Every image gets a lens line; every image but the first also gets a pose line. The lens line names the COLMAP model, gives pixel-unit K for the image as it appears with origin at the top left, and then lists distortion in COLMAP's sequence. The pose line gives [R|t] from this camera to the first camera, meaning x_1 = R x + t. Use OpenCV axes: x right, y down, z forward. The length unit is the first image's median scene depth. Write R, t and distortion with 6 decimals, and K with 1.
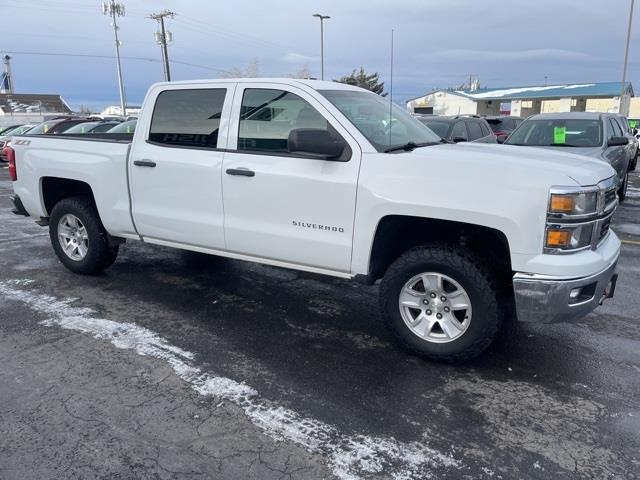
lens RADIAL K [[482.2, 0, 323.5], [0, 482.2, 242.1], [0, 0, 1]] dist [0.076326, -0.104065]
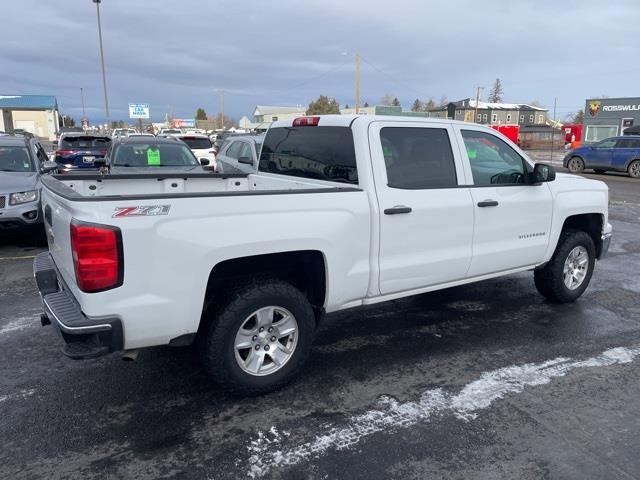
lens RADIAL K [[481.9, 0, 314.6], [0, 481.9, 241.5], [0, 0, 1]] dist [0.073710, -0.099793]
pose [[0.459017, -0.187094, 0.868504, -1.403313], [0.205206, 0.973467, 0.101251, -0.264129], [-0.864404, 0.131746, 0.485230, 0.834977]]
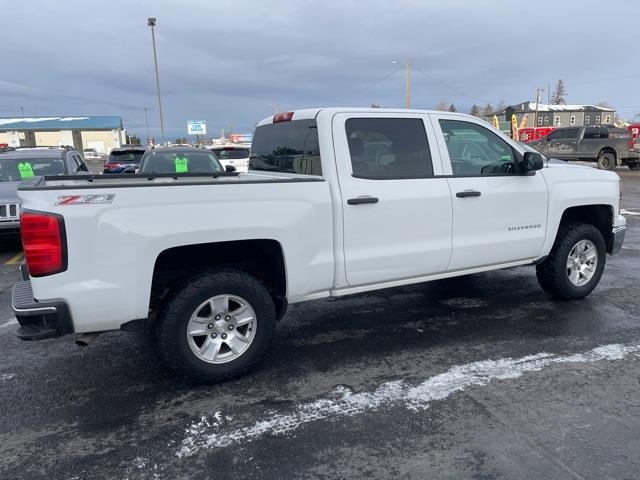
lens RADIAL K [[482.6, 0, 320.0], [0, 482.6, 240.0], [0, 0, 1]] dist [0.073007, -0.095041]
pose [[0.548475, -0.171480, 0.818395, -1.317077], [0.224823, 0.972947, 0.053191, -0.182655], [-0.805376, 0.154820, 0.572190, 0.675647]]
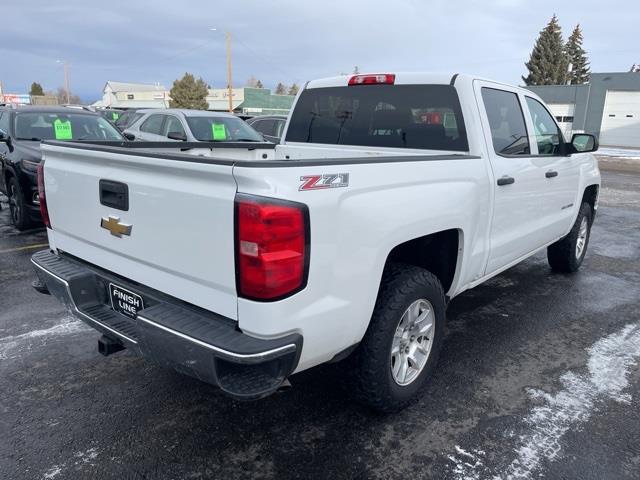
lens RADIAL K [[482.2, 0, 323.5], [0, 482.2, 242.1], [0, 0, 1]] dist [0.076326, -0.104065]
pose [[0.180389, -0.232830, 0.955641, -1.389710], [0.209547, 0.958372, 0.193940, -0.327415], [-0.961015, 0.165267, 0.221669, 1.311466]]
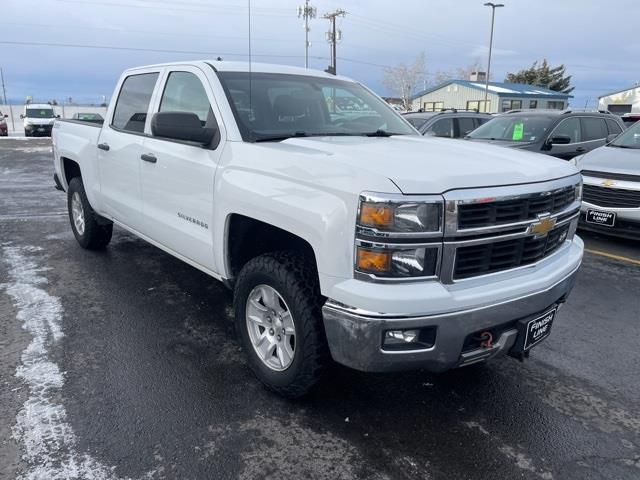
lens RADIAL K [[482.2, 0, 323.5], [0, 482.2, 242.1], [0, 0, 1]] dist [0.076326, -0.104065]
pose [[0.937210, 0.102119, -0.333480, 0.509982], [-0.100198, 0.994702, 0.023004, -0.035797], [0.334062, 0.011855, 0.942476, 0.209158]]
